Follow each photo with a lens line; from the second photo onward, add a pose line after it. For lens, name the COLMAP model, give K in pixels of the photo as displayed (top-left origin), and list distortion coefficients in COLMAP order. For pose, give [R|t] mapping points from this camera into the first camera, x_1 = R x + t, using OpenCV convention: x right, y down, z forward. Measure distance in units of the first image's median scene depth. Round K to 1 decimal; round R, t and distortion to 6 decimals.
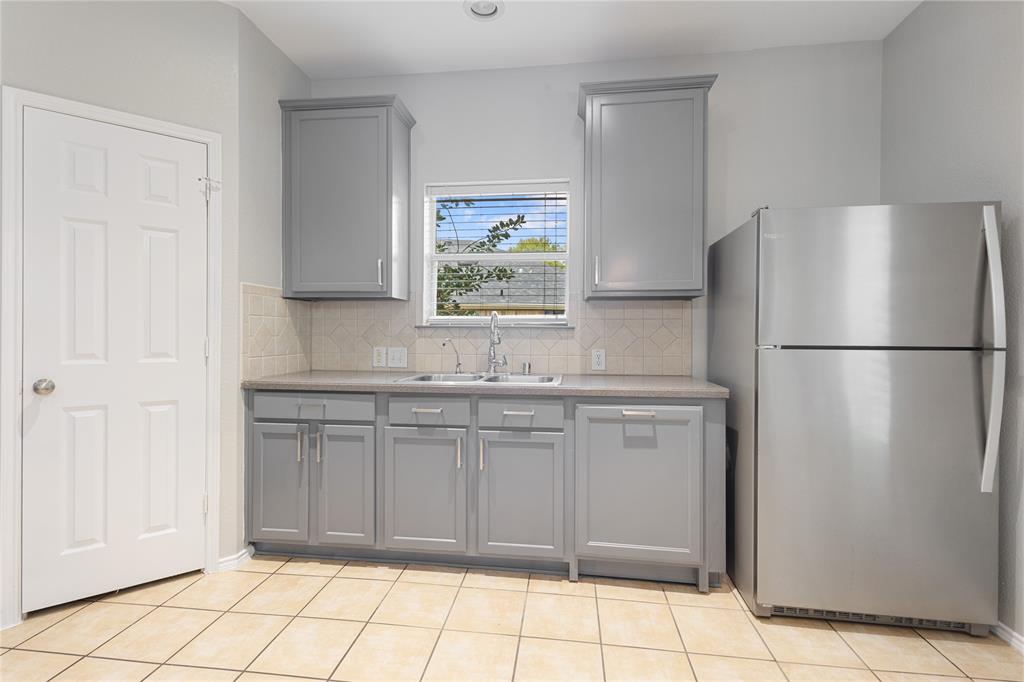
lens RADIAL K [[471.1, 0, 511.1], [0, 471.1, 336.3], [0, 0, 1]] dist [0.012452, -0.004558]
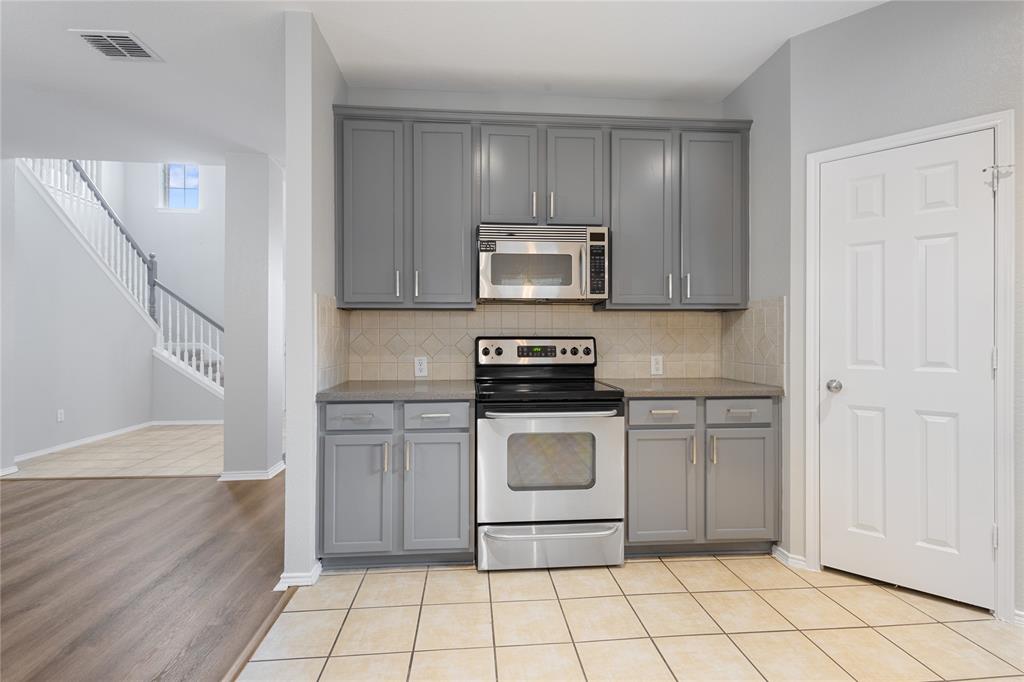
lens RADIAL K [[471.1, 0, 508.6], [0, 471.1, 337.2], [0, 0, 1]] dist [0.012452, -0.004558]
pose [[0.204505, -0.011462, -0.978798, 0.034250], [-0.005307, 0.999904, -0.012818, 0.000614], [0.978851, 0.007816, 0.204425, -0.061583]]
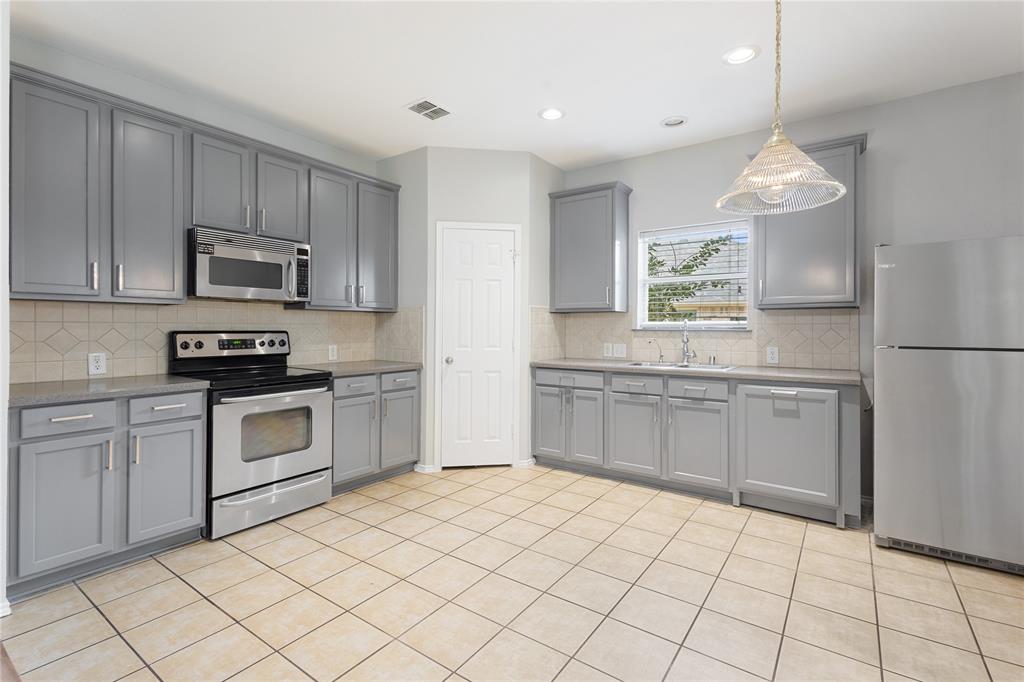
lens RADIAL K [[471.1, 0, 512.8], [0, 471.1, 331.9], [0, 0, 1]] dist [0.012452, -0.004558]
pose [[0.881377, 0.000578, -0.472413, 0.210806], [-0.001631, 0.999997, -0.001820, -0.013833], [0.472411, 0.002375, 0.881375, -0.600228]]
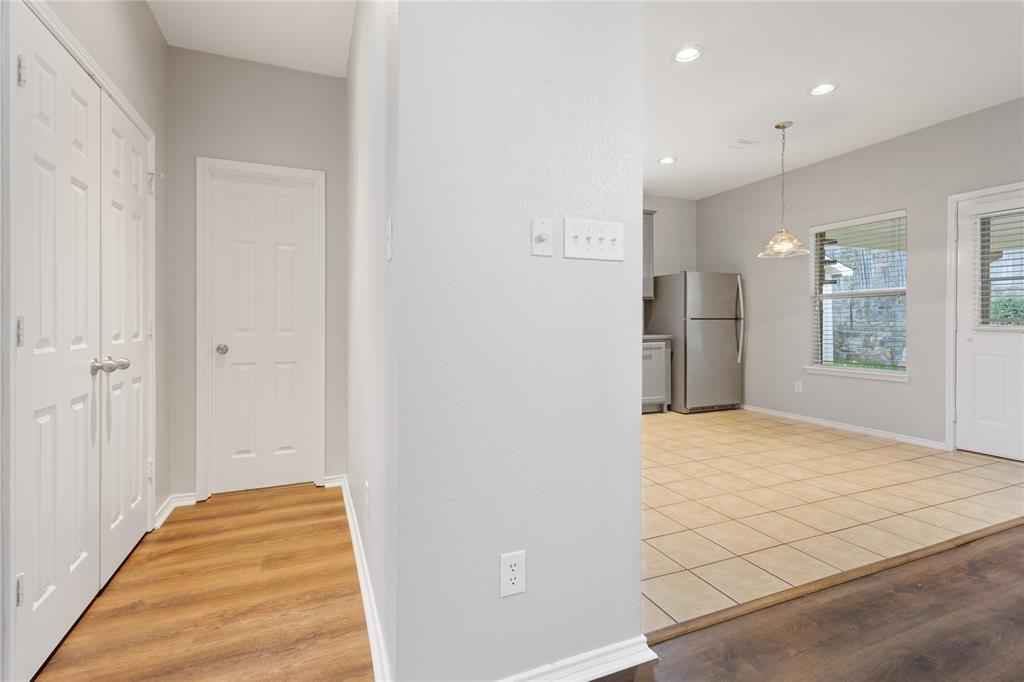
lens RADIAL K [[471.1, 0, 531.7], [0, 471.1, 330.0], [0, 0, 1]] dist [0.012452, -0.004558]
pose [[0.850478, -0.014417, 0.525813, -1.519575], [0.008355, 0.999868, 0.013902, 0.036504], [-0.525944, -0.007431, 0.850487, -0.801435]]
